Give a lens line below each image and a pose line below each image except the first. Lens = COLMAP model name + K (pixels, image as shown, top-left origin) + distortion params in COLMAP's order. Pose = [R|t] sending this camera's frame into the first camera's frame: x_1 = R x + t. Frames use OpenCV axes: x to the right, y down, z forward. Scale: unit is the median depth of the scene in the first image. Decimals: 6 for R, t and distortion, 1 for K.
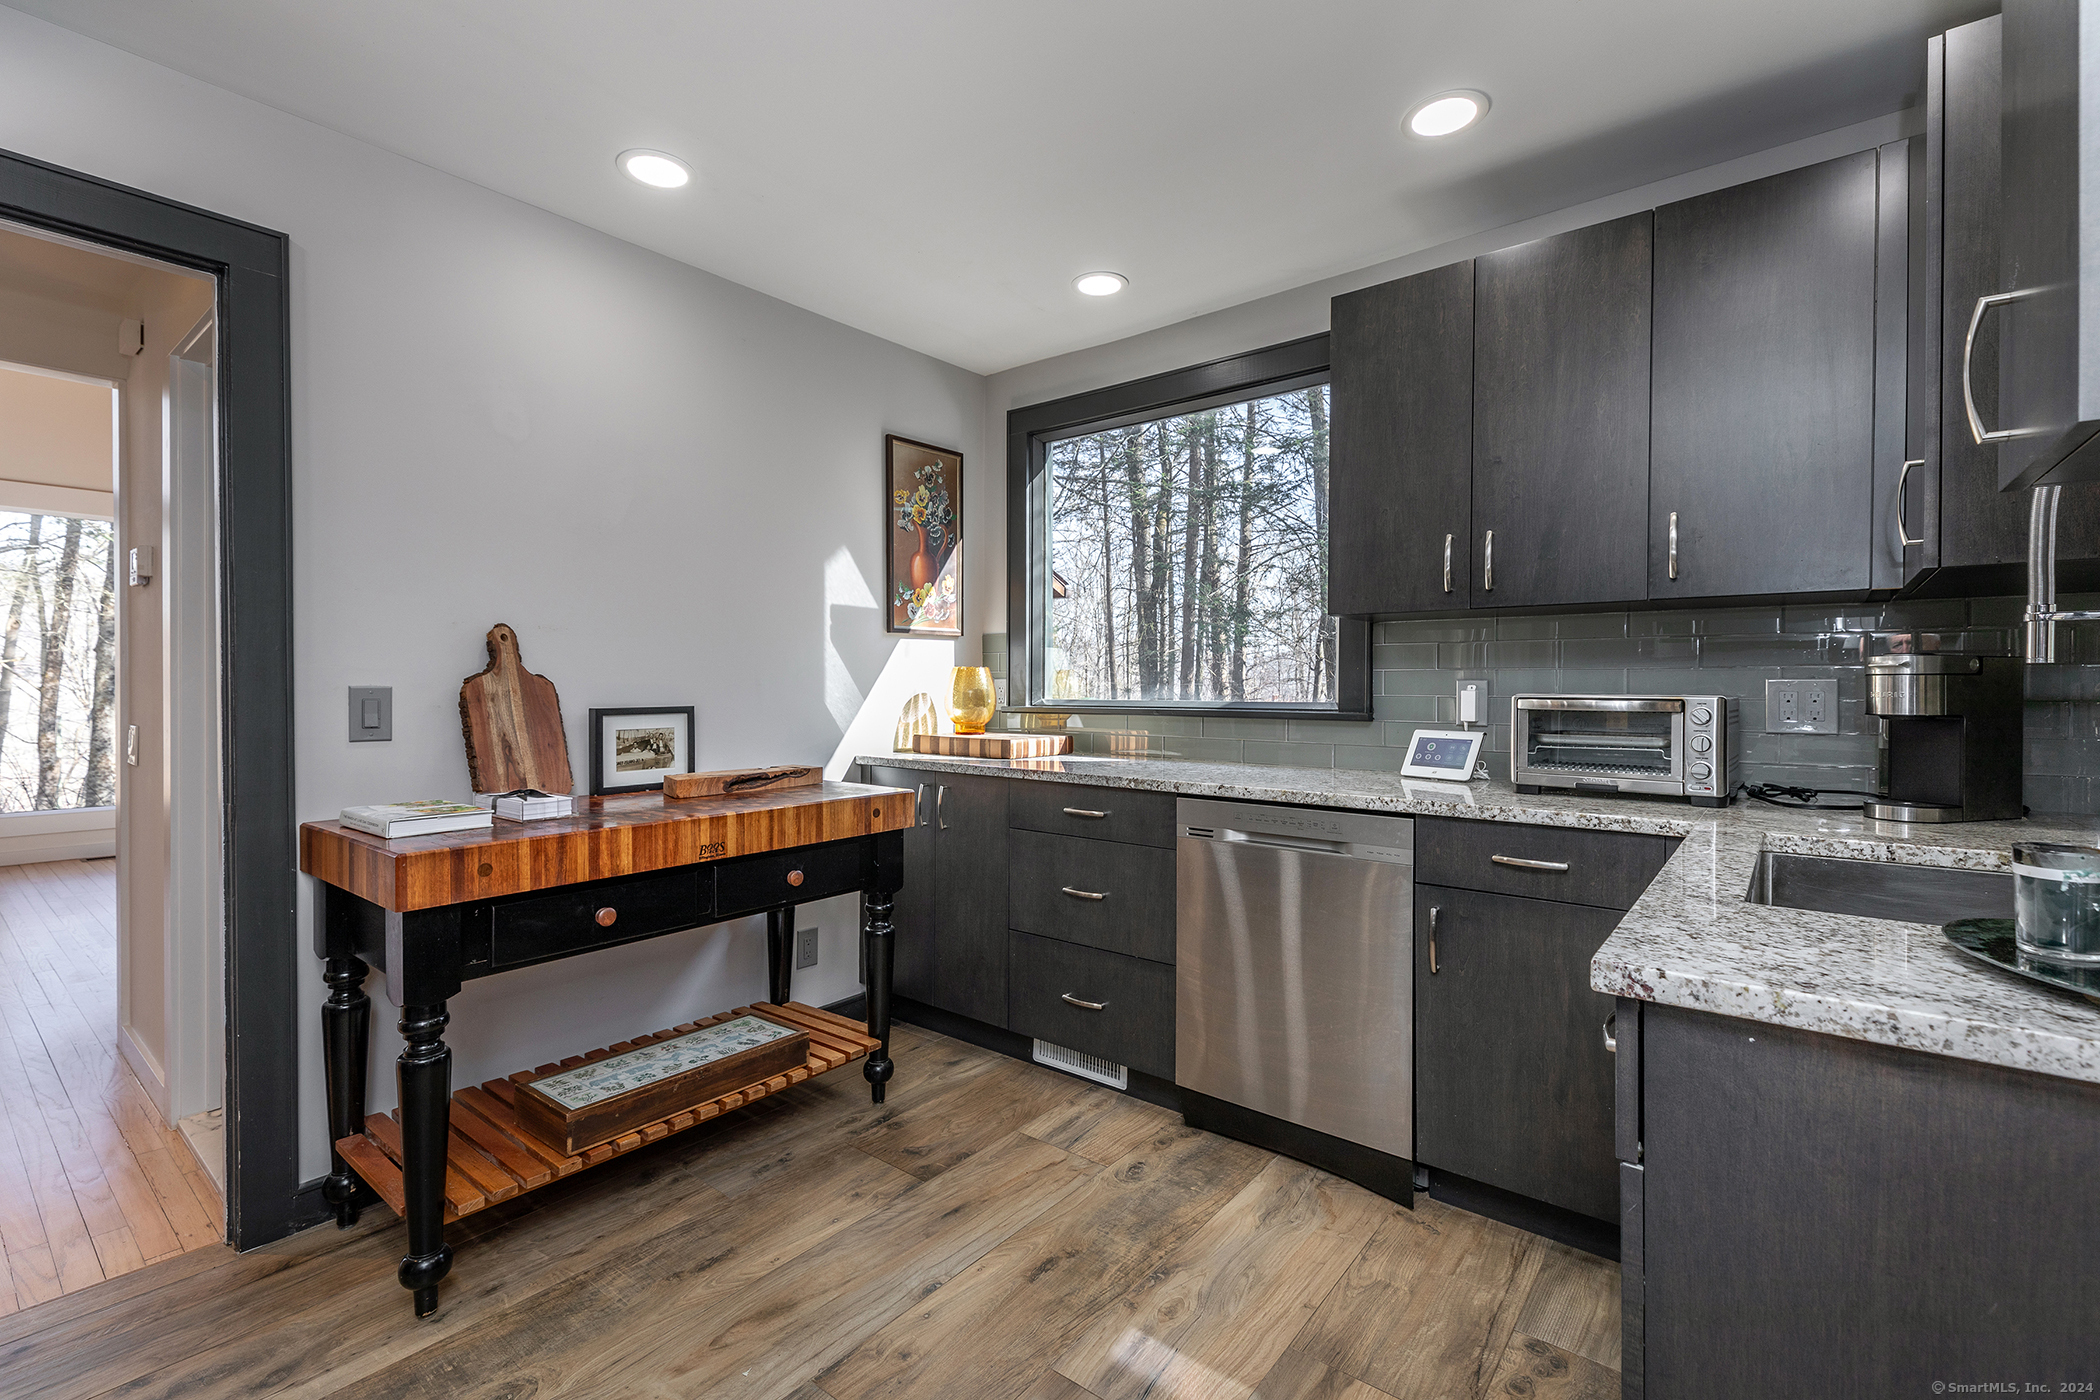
lens RADIAL K [[959.2, 0, 1064.9], [0, 959.2, 696.0], [0, 0, 1]] dist [0.001888, -0.000273]
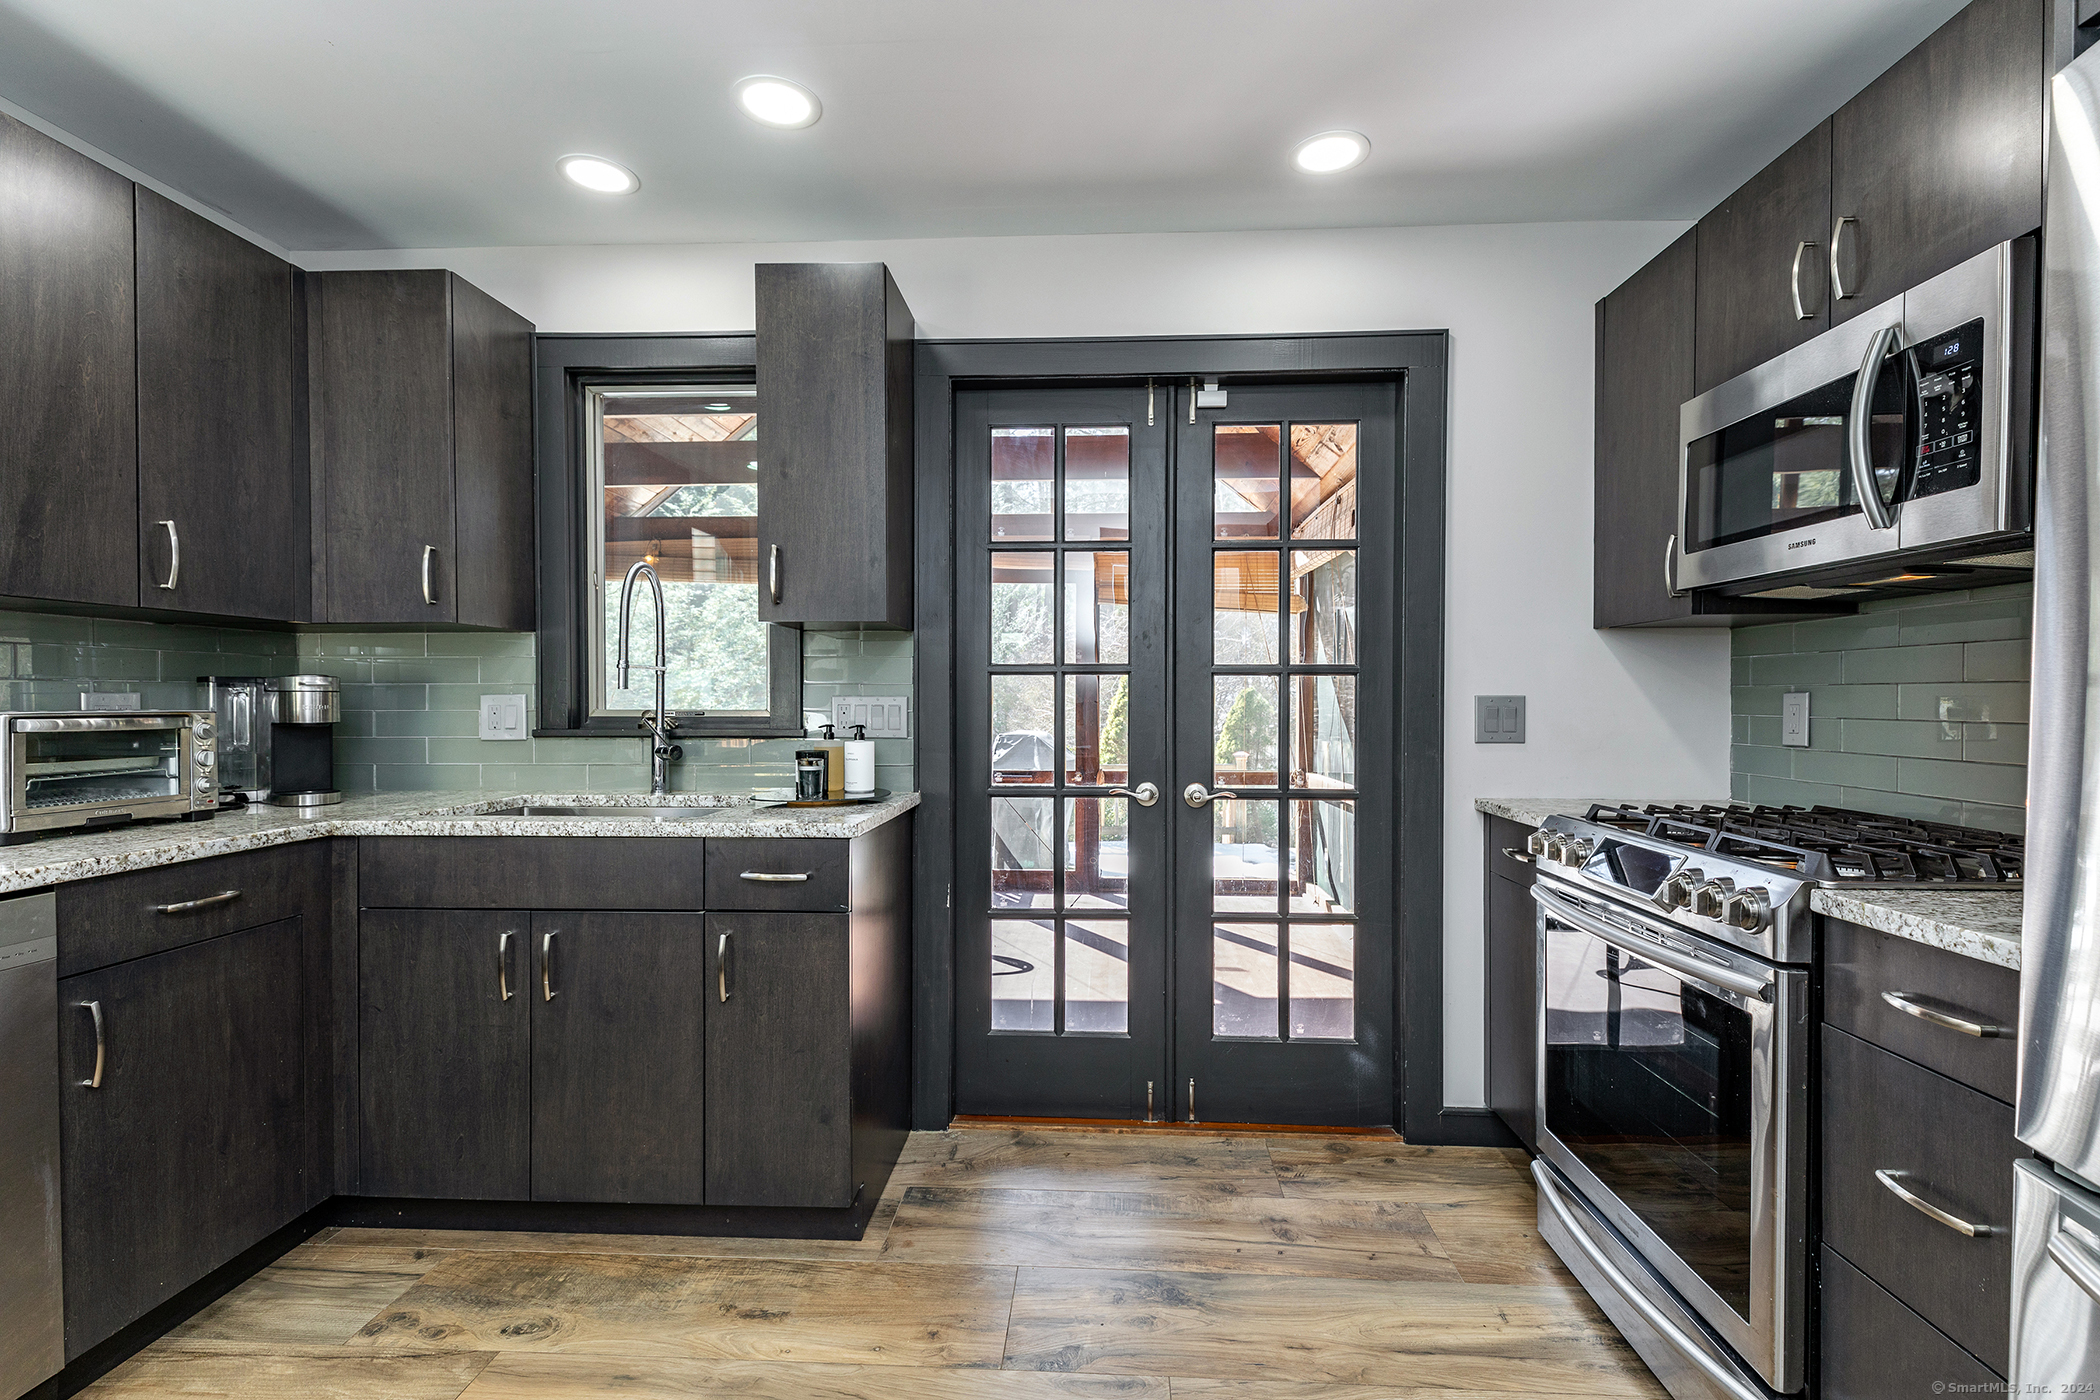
lens RADIAL K [[959.2, 0, 1055.4], [0, 959.2, 701.0], [0, 0, 1]] dist [0.001888, -0.000273]
pose [[-0.572544, -0.008317, 0.819832, -0.390826], [0.006743, 0.999867, 0.014852, -0.011399], [-0.819846, 0.014032, -0.572412, 0.480674]]
